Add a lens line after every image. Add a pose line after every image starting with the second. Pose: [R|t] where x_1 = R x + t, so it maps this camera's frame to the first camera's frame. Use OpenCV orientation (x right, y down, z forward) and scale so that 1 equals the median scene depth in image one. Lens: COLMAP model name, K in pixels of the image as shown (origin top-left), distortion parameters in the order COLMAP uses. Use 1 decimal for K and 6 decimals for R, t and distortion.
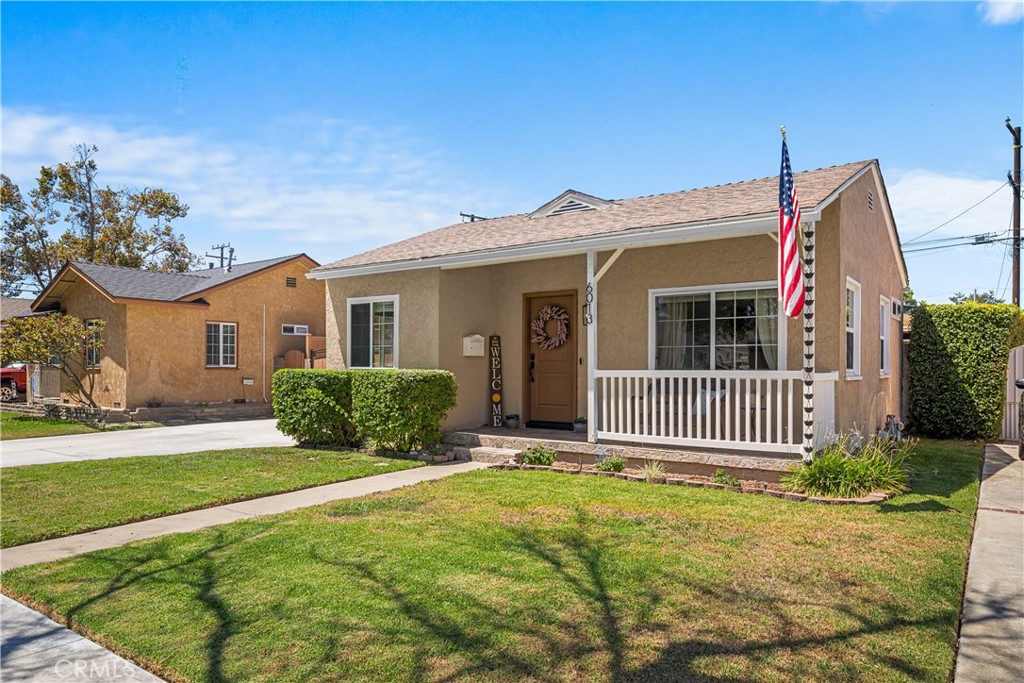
lens RADIAL K [[678.2, 0, 511.8], [0, 678.2, 366.5], [0, 0, 1]] dist [-0.000007, 0.000077]
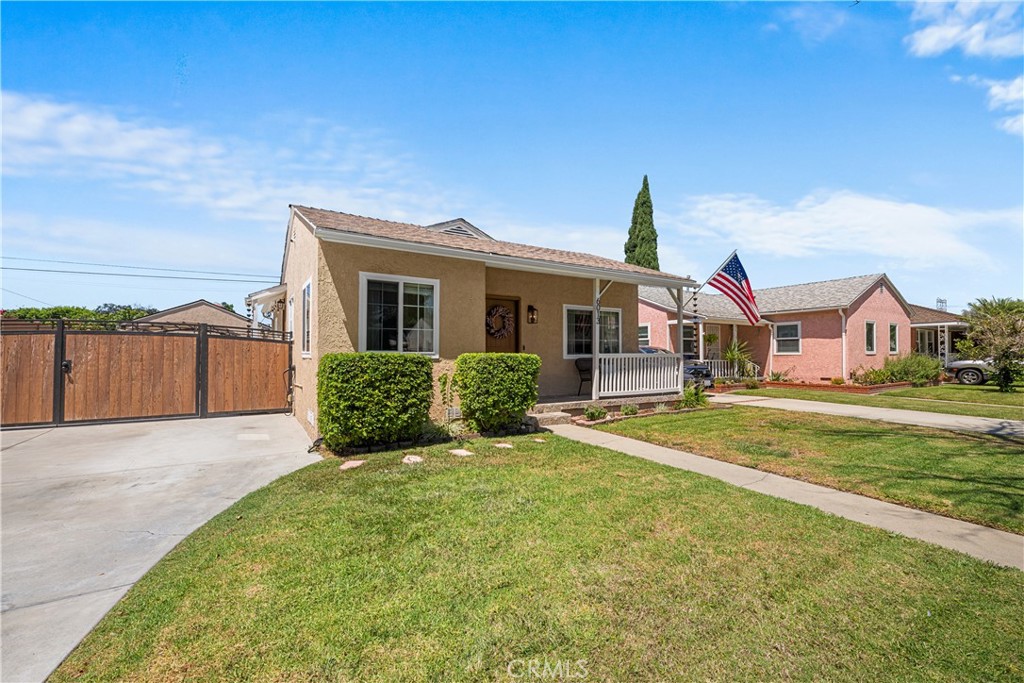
lens RADIAL K [[422.1, 0, 508.1], [0, 422.1, 352.6], [0, 0, 1]] dist [0.000295, -0.000024]
pose [[0.388819, 0.002327, 0.921311, -0.727265], [0.001704, 0.999993, -0.003245, 0.005082], [-0.921313, 0.002832, 0.388813, 0.679113]]
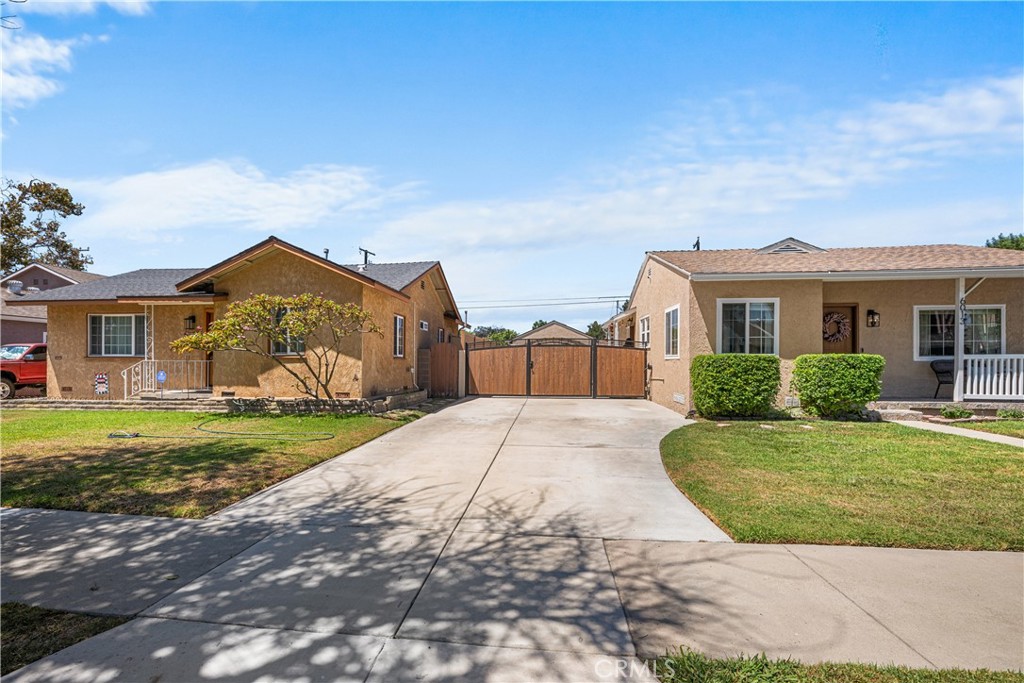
lens RADIAL K [[414.0, 0, 510.1], [0, 414.0, 364.4], [0, 0, 1]] dist [-0.000155, -0.000128]
pose [[0.866948, -0.005374, 0.498370, -1.043347], [0.002766, 0.999978, 0.005971, 0.016528], [-0.498391, -0.003798, 0.866944, 0.582382]]
